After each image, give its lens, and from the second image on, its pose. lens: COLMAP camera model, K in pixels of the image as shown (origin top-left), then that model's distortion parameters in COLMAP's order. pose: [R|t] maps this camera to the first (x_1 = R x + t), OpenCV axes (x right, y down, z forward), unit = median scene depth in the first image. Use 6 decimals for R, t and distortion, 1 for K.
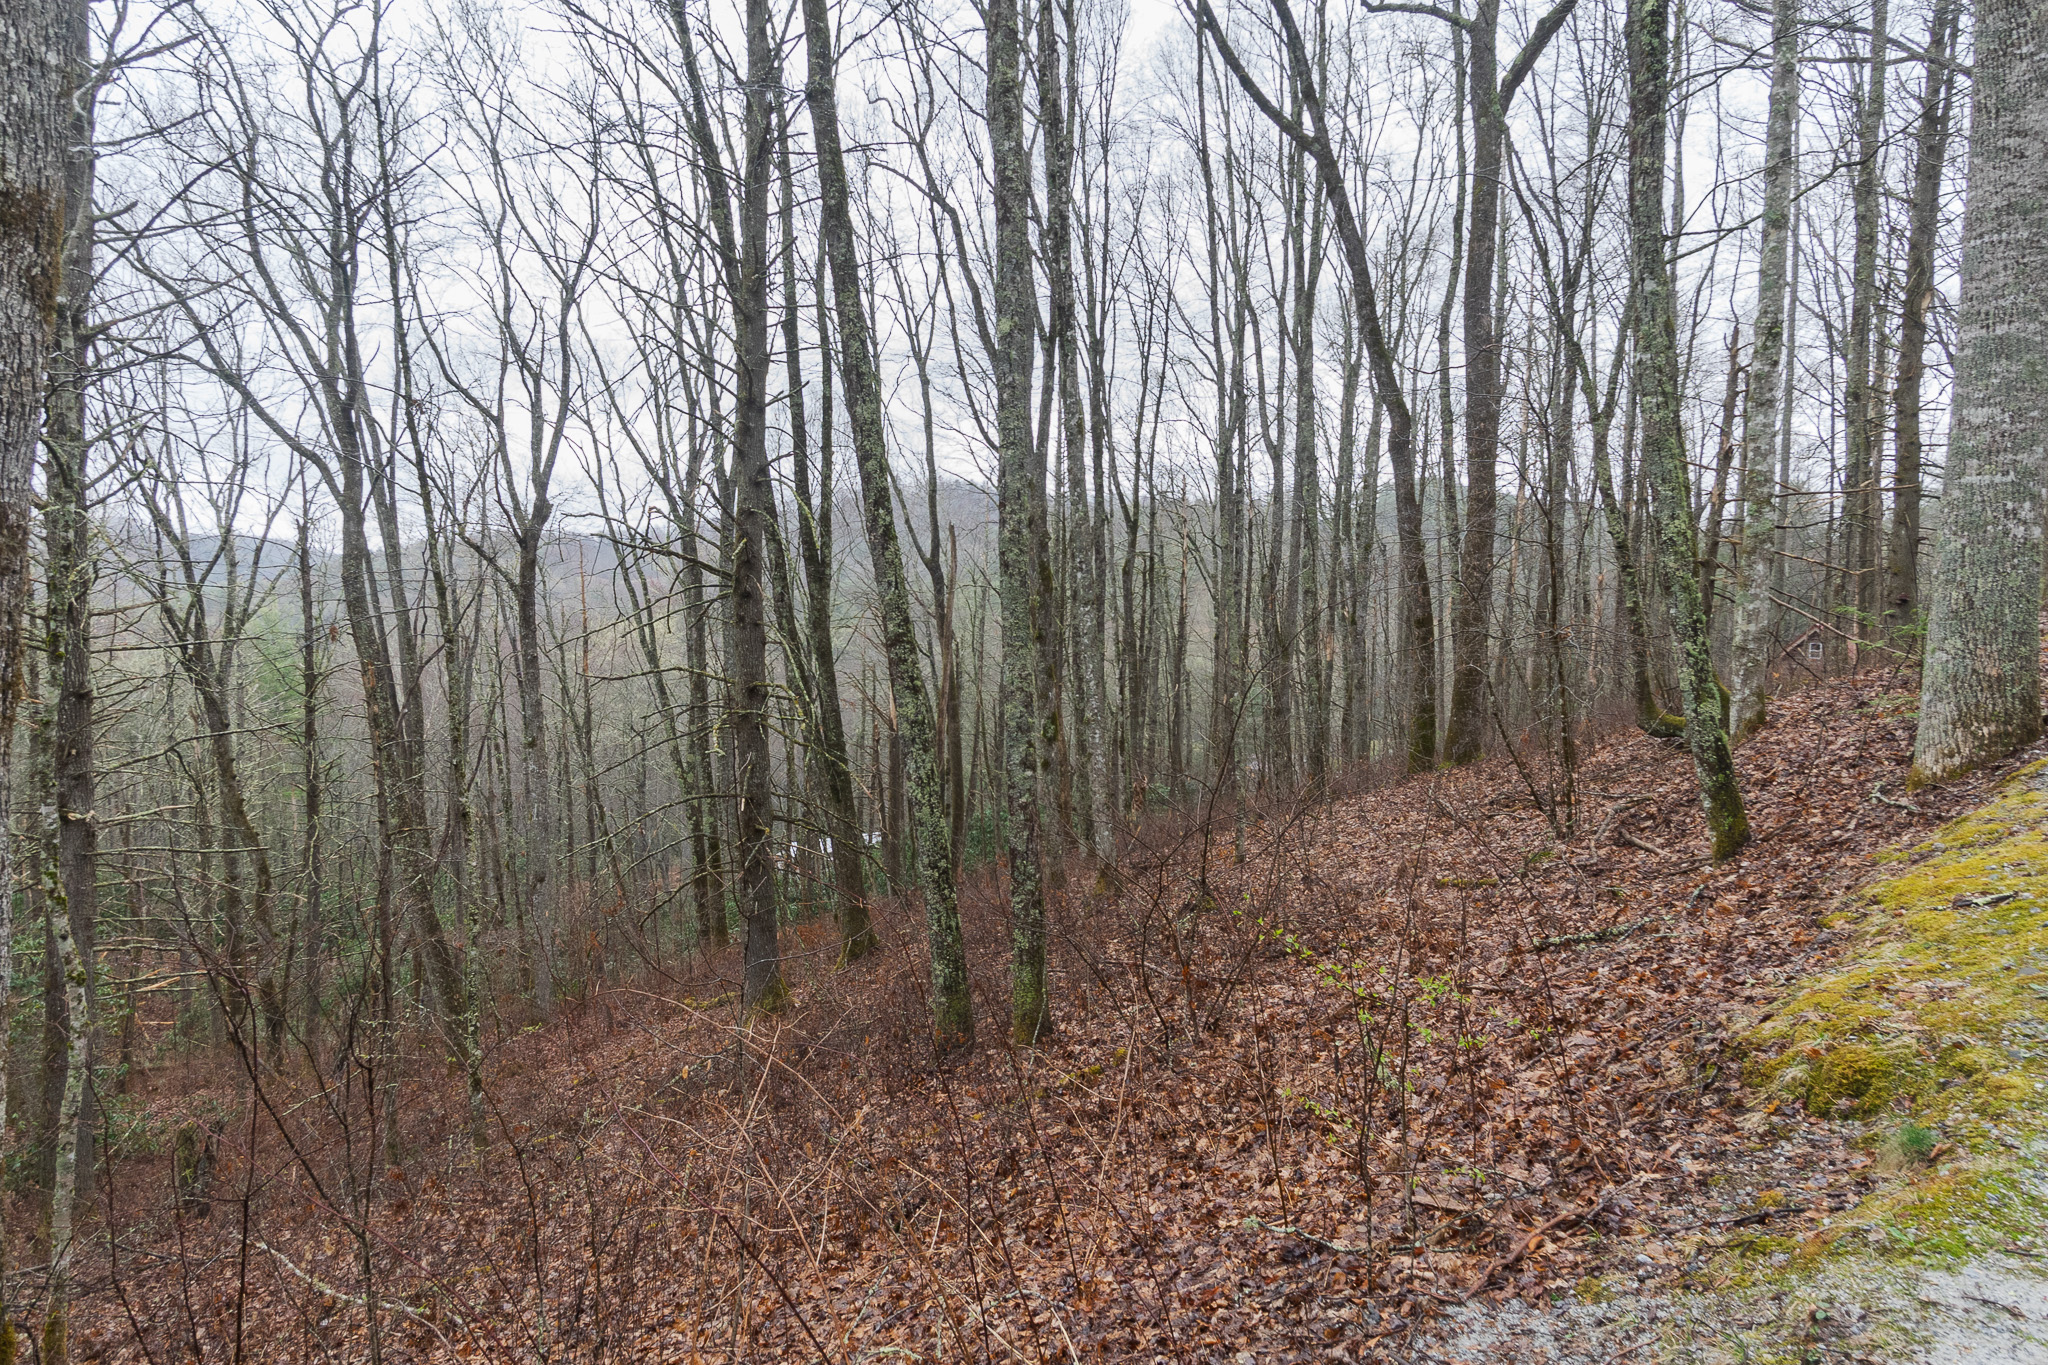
lens RADIAL K [[1147.6, 0, 1027.4], [0, 1147.6, 676.2], [0, 0, 1]] dist [-0.001302, 0.001233]
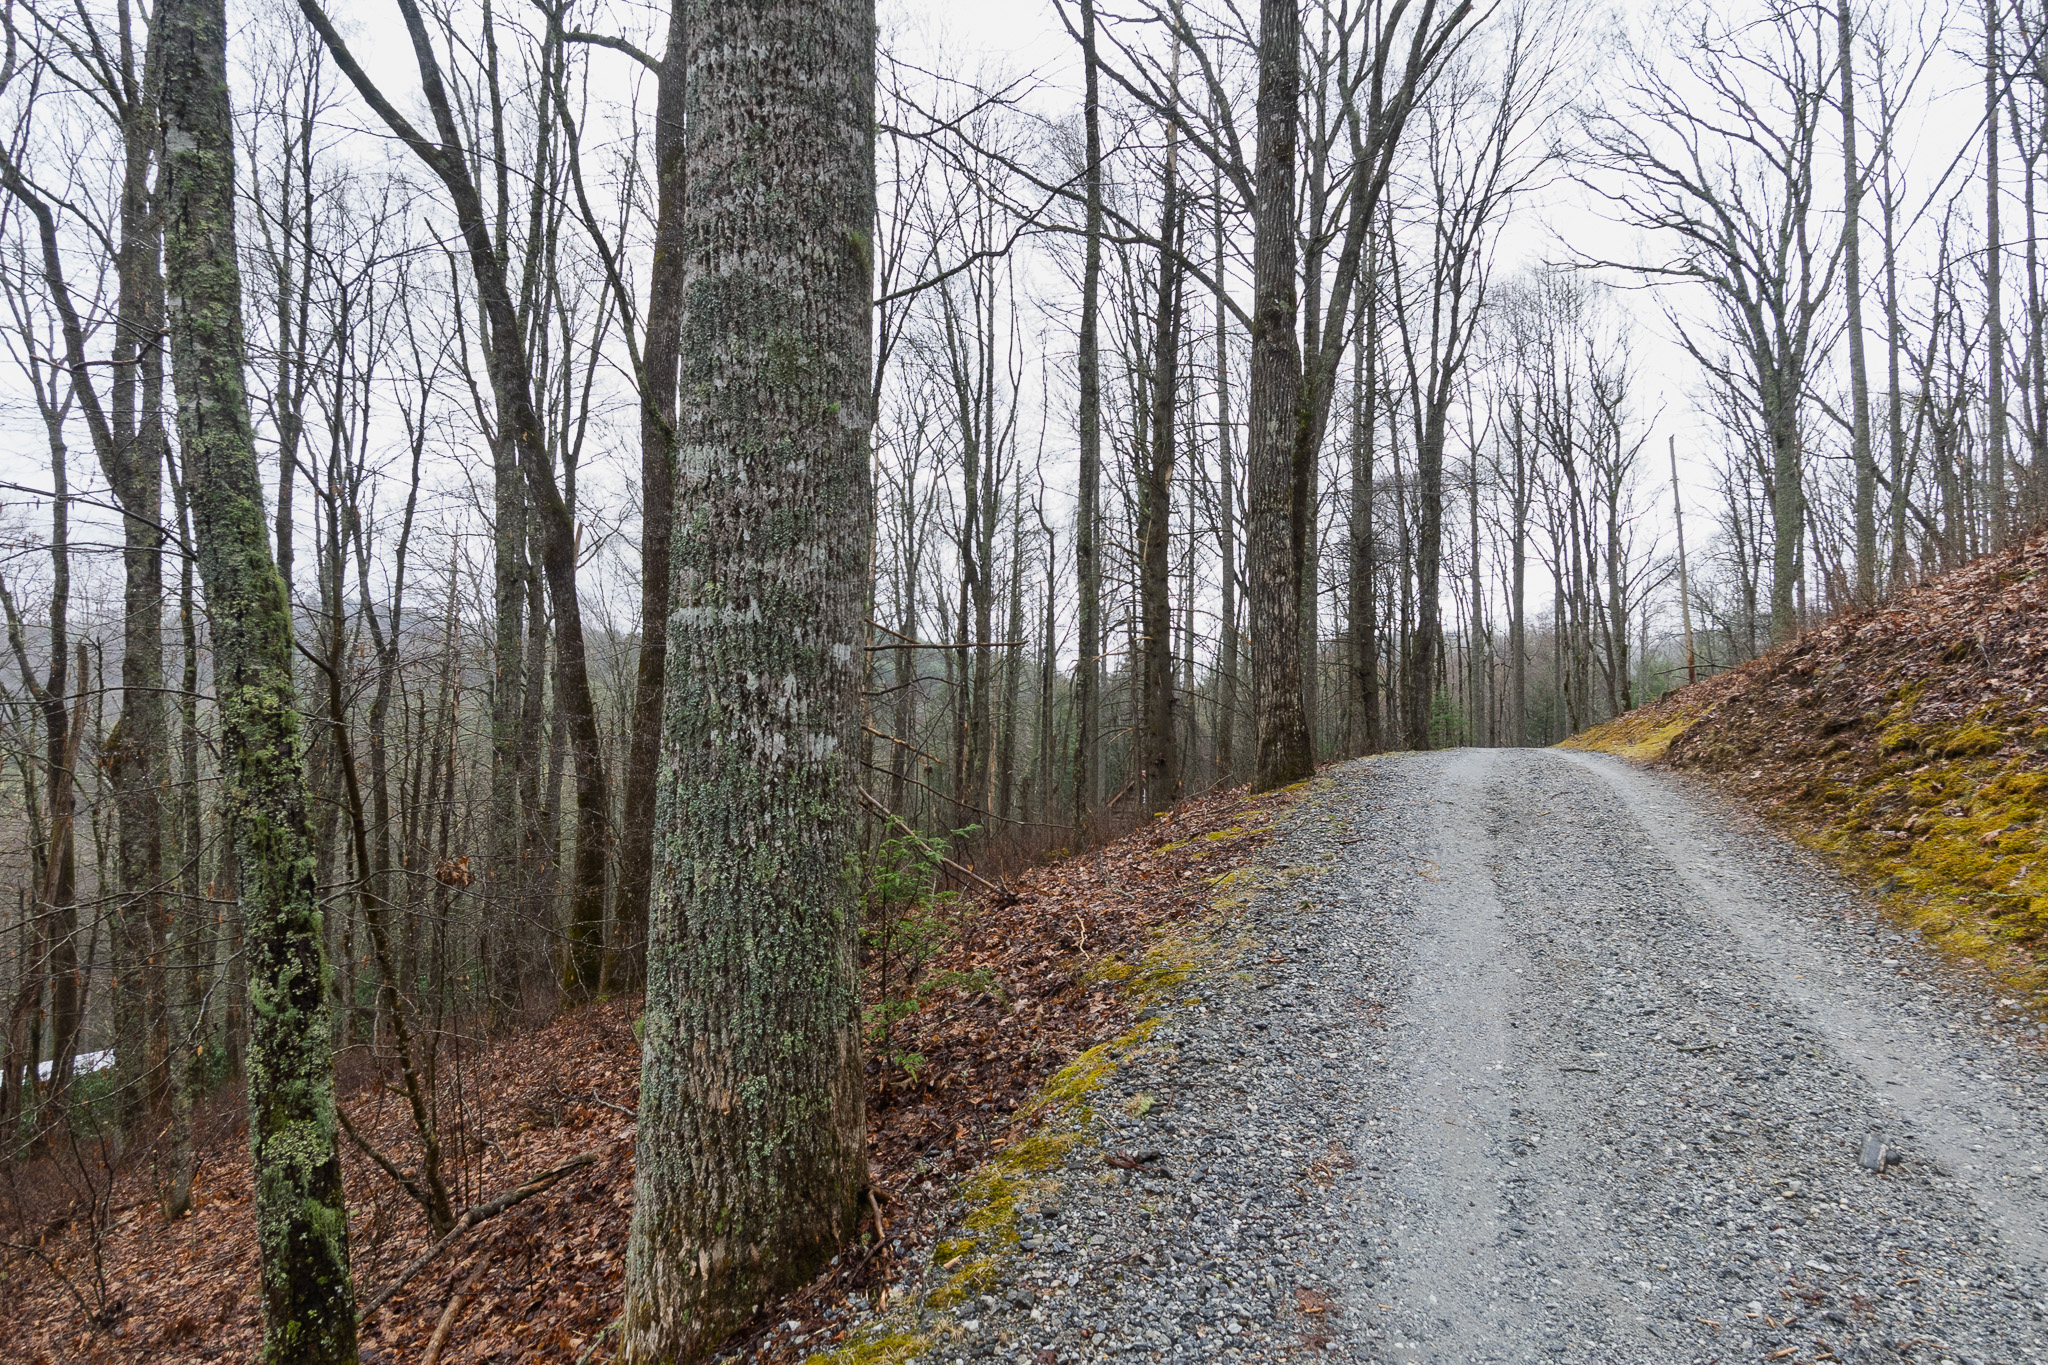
lens RADIAL K [[1147.3, 0, 1022.8], [0, 1147.3, 672.1], [0, 0, 1]] dist [-0.002524, 0.002123]
pose [[0.892072, 0.033061, 0.450682, 0.289481], [0.022675, 0.992789, -0.117711, -0.038923], [-0.451324, 0.115226, 0.884890, 0.227132]]
